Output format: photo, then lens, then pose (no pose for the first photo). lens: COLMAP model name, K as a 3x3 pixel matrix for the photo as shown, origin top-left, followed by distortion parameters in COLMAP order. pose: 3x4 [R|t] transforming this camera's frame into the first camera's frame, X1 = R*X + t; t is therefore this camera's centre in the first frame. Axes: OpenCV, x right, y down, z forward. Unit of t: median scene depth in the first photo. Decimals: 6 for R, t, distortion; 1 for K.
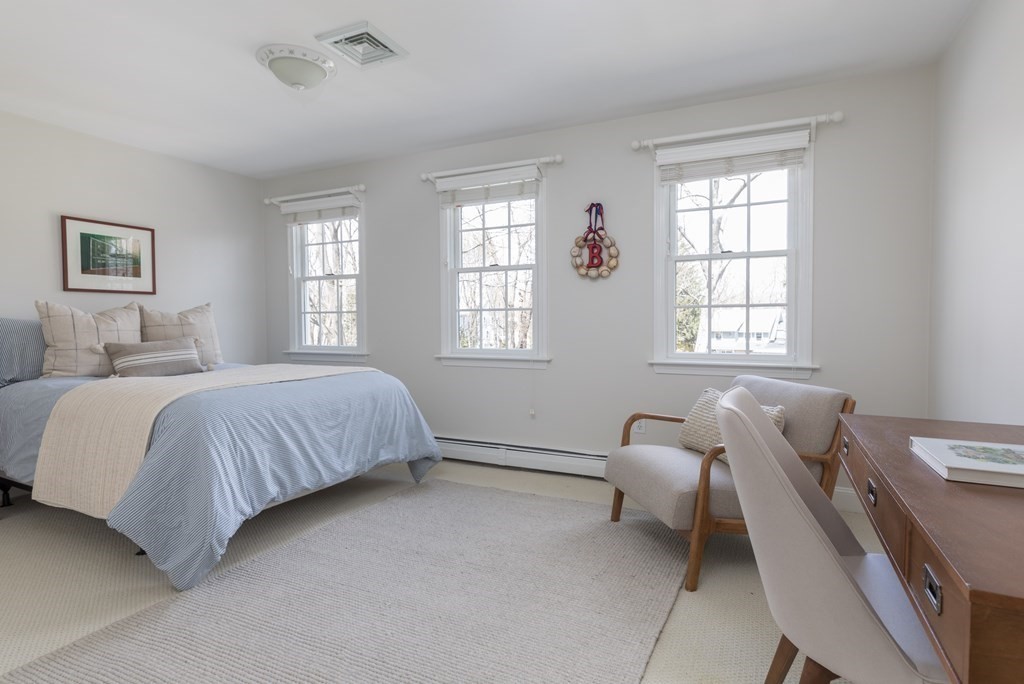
lens RADIAL K [[537.7, 0, 512.0], [0, 537.7, 342.0], [0, 0, 1]] dist [0.002709, 0.000330]
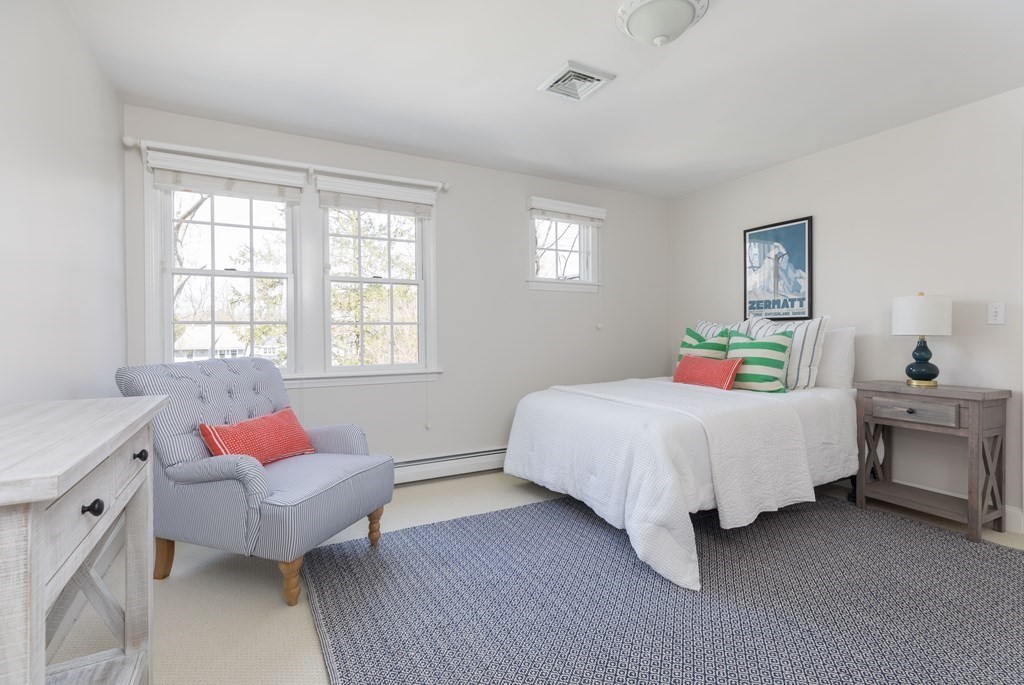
lens RADIAL K [[488.8, 0, 512.0], [0, 488.8, 342.5], [0, 0, 1]] dist [-0.001749, -0.000203]
pose [[0.594482, -0.010917, 0.804035, -0.280990], [0.033010, 0.999396, -0.010837, -0.003963], [-0.803431, 0.032983, 0.594484, 0.137222]]
